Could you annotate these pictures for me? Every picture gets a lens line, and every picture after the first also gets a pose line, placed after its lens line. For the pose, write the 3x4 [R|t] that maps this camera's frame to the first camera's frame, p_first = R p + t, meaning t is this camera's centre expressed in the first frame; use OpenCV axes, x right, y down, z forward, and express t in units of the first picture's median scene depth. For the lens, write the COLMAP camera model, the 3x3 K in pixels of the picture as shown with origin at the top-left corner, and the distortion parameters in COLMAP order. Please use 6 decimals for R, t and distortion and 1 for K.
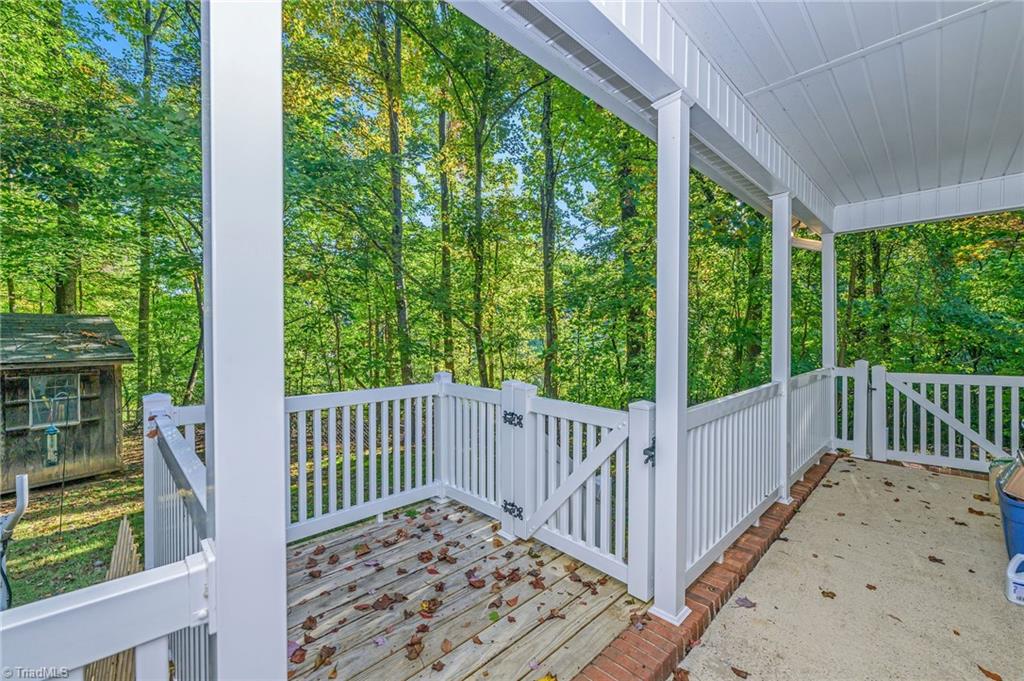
lens RADIAL K [[408.8, 0, 510.9], [0, 408.8, 338.7], [0, 0, 1]] dist [-0.000026, -0.000036]
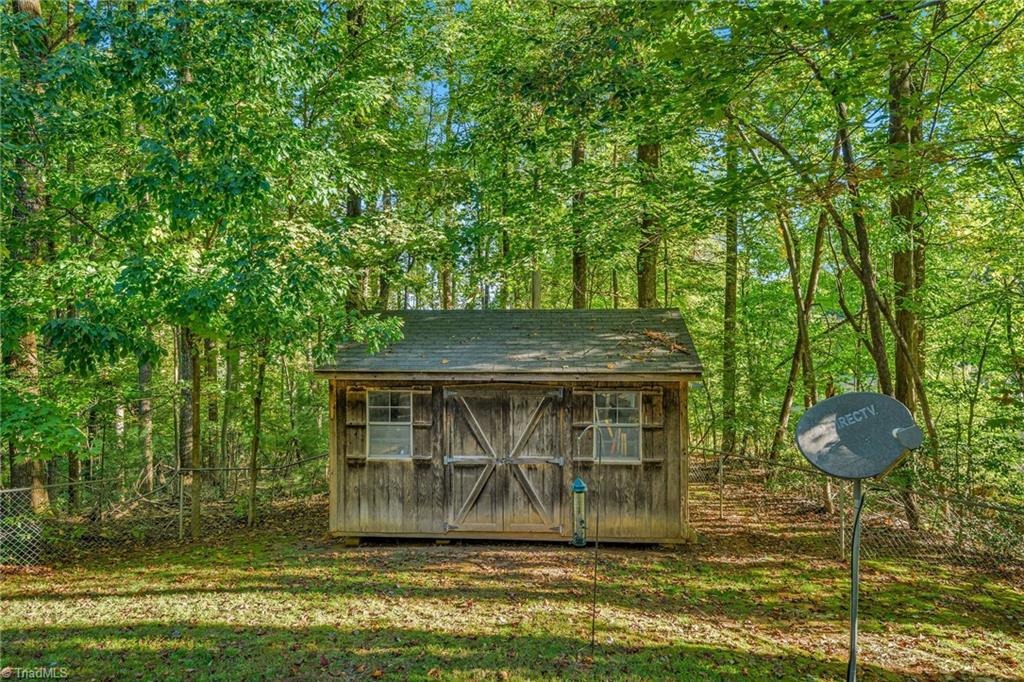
lens RADIAL K [[621.3, 0, 511.7], [0, 621.3, 341.3], [0, 0, 1]] dist [-0.002294, 0.001013]
pose [[0.466383, -0.000798, -0.884582, -0.216907], [-0.006201, 0.999972, -0.004172, 0.005652], [0.884561, 0.007431, 0.466365, 0.299850]]
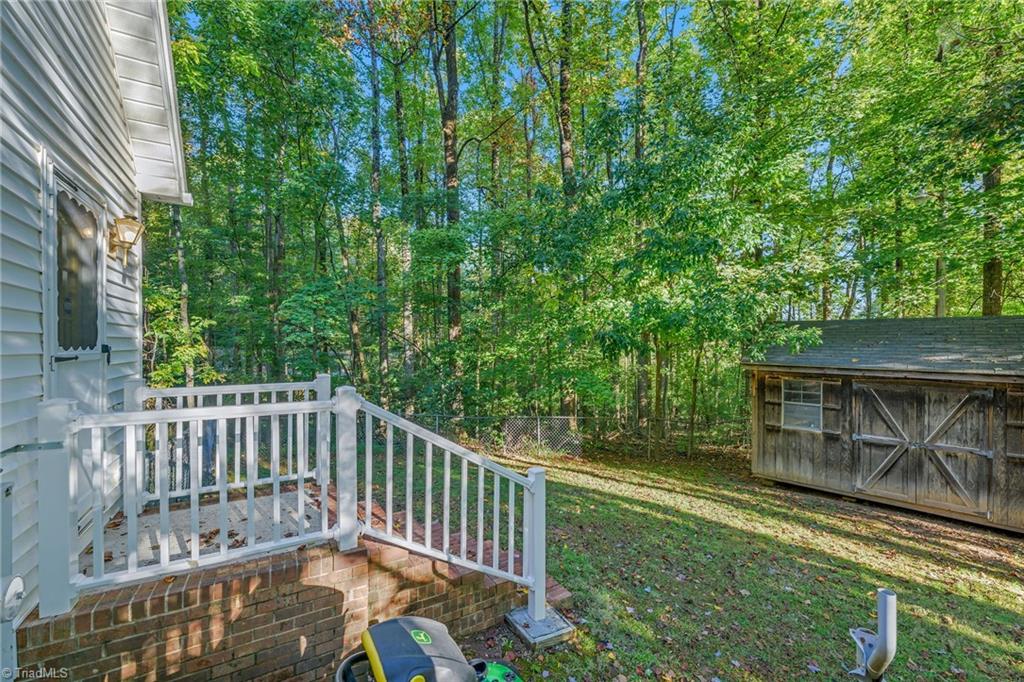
lens RADIAL K [[414.3, 0, 511.3], [0, 414.3, 342.1], [0, 0, 1]] dist [0.001626, 0.000211]
pose [[-0.223239, 0.008439, -0.974727, -0.152317], [-0.009994, 0.999890, 0.010946, -0.005960], [0.974713, 0.012185, -0.223130, 0.167226]]
